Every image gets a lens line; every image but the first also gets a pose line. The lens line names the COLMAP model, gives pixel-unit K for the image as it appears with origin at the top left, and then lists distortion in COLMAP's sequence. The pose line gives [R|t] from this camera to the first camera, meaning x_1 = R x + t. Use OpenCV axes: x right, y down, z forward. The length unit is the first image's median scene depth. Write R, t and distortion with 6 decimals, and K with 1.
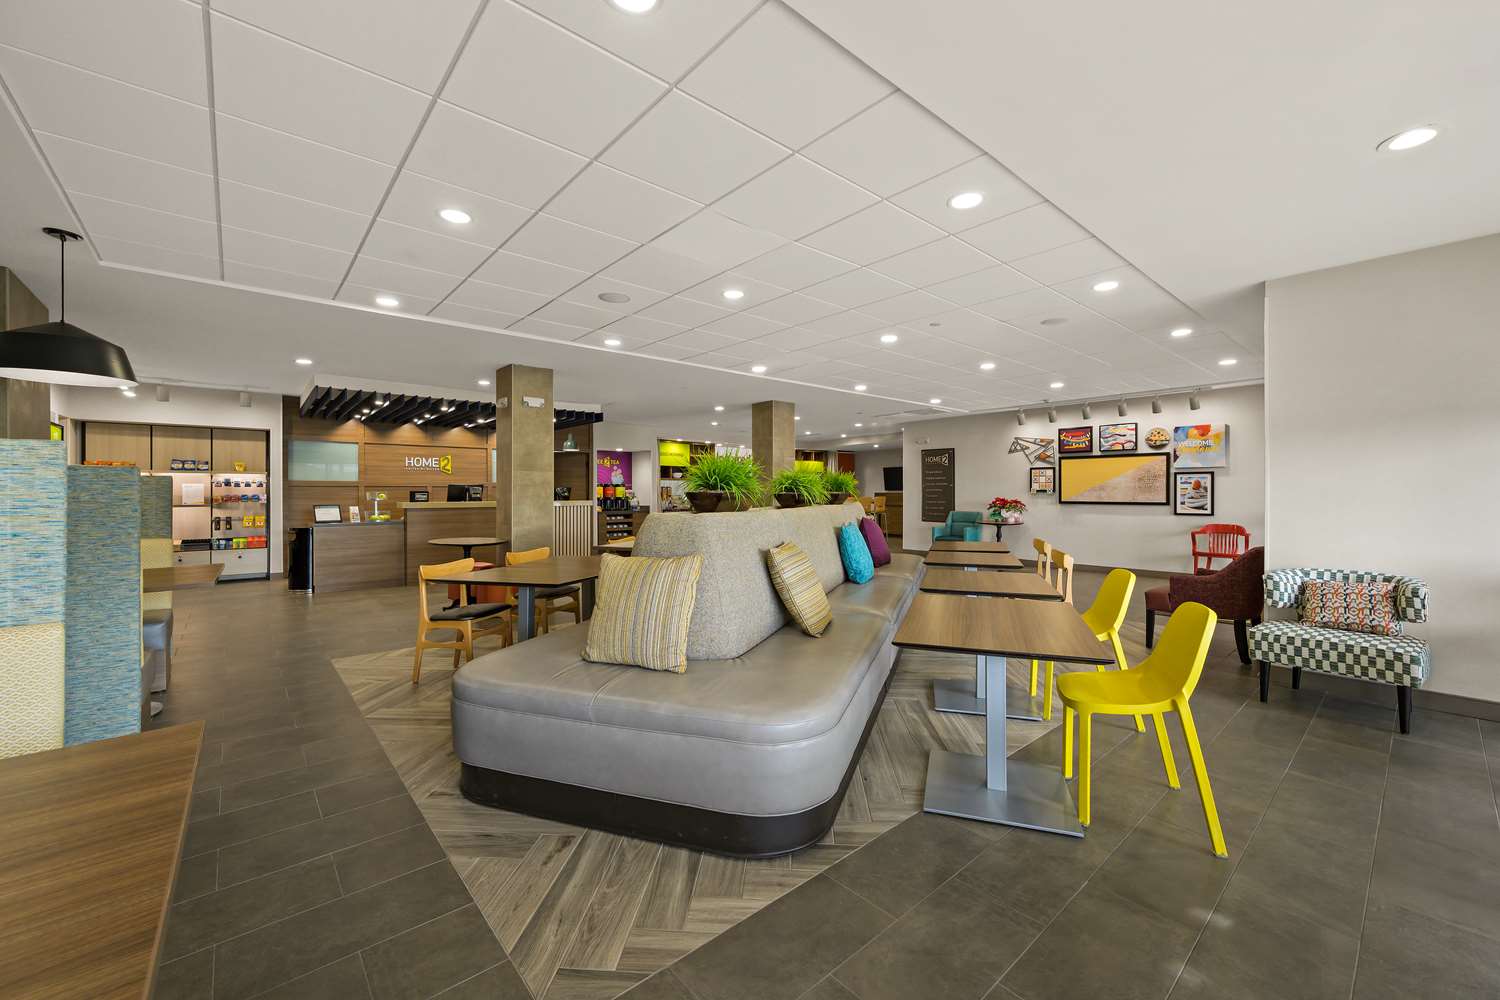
lens RADIAL K [[601.8, 0, 752.5], [0, 601.8, 498.5], [0, 0, 1]] dist [0.000803, 0.000178]
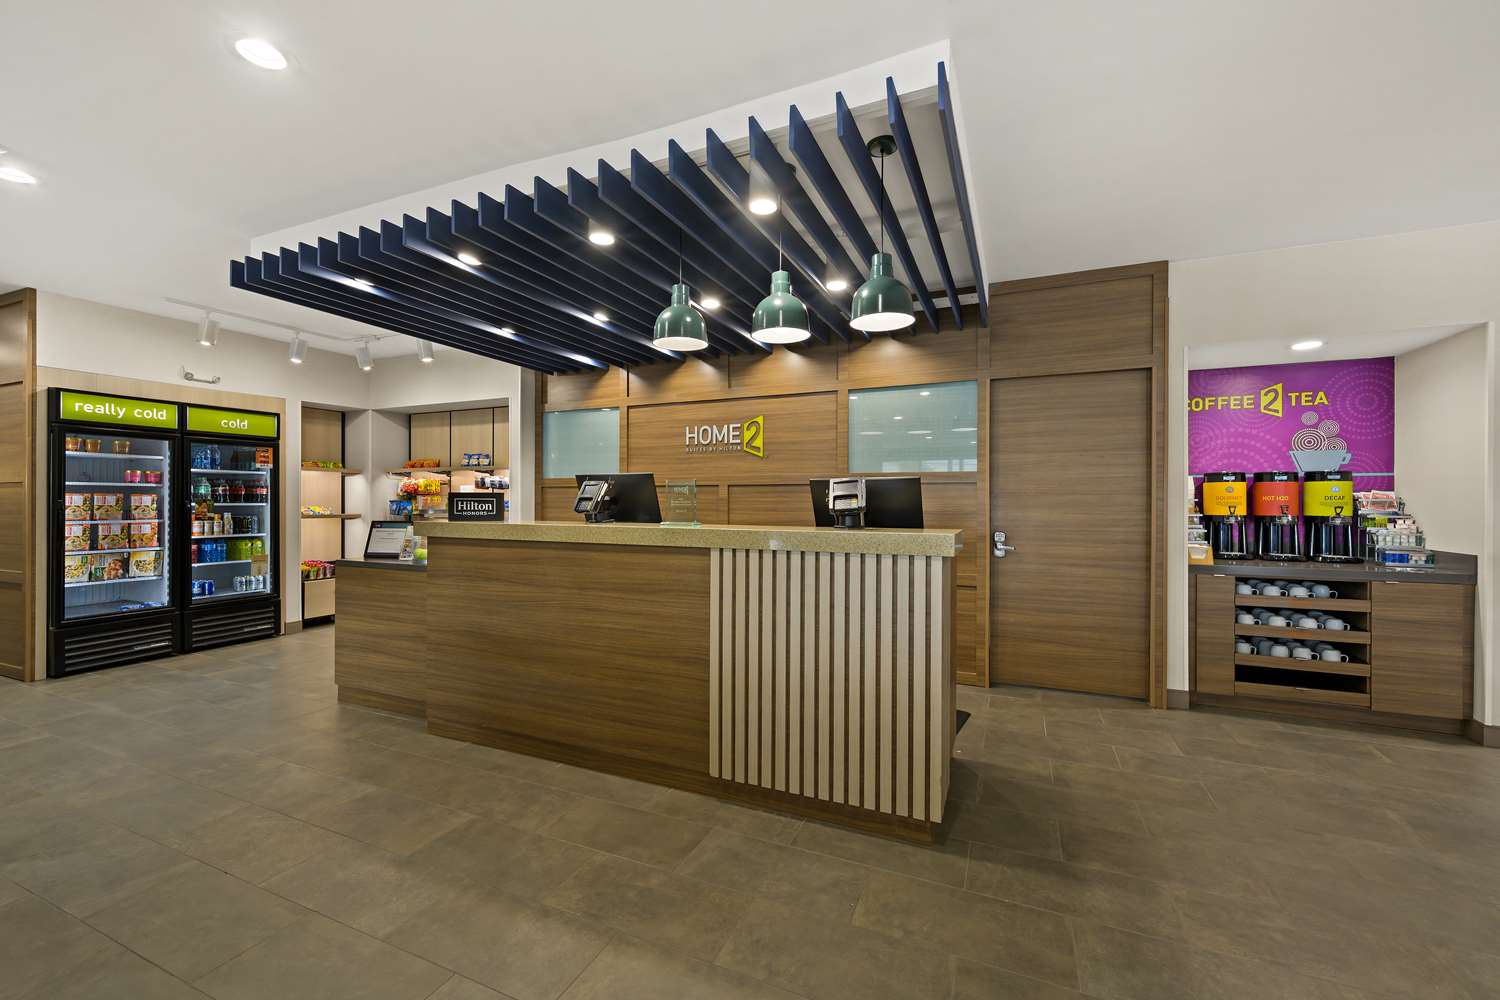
lens RADIAL K [[601.8, 0, 752.5], [0, 601.8, 498.5], [0, 0, 1]] dist [0.000803, 0.000178]
pose [[0.424875, 0.001531, -0.905251, -0.111156], [-0.013165, 0.999903, -0.004488, -0.008826], [0.905156, 0.013824, 0.424854, 0.929477]]
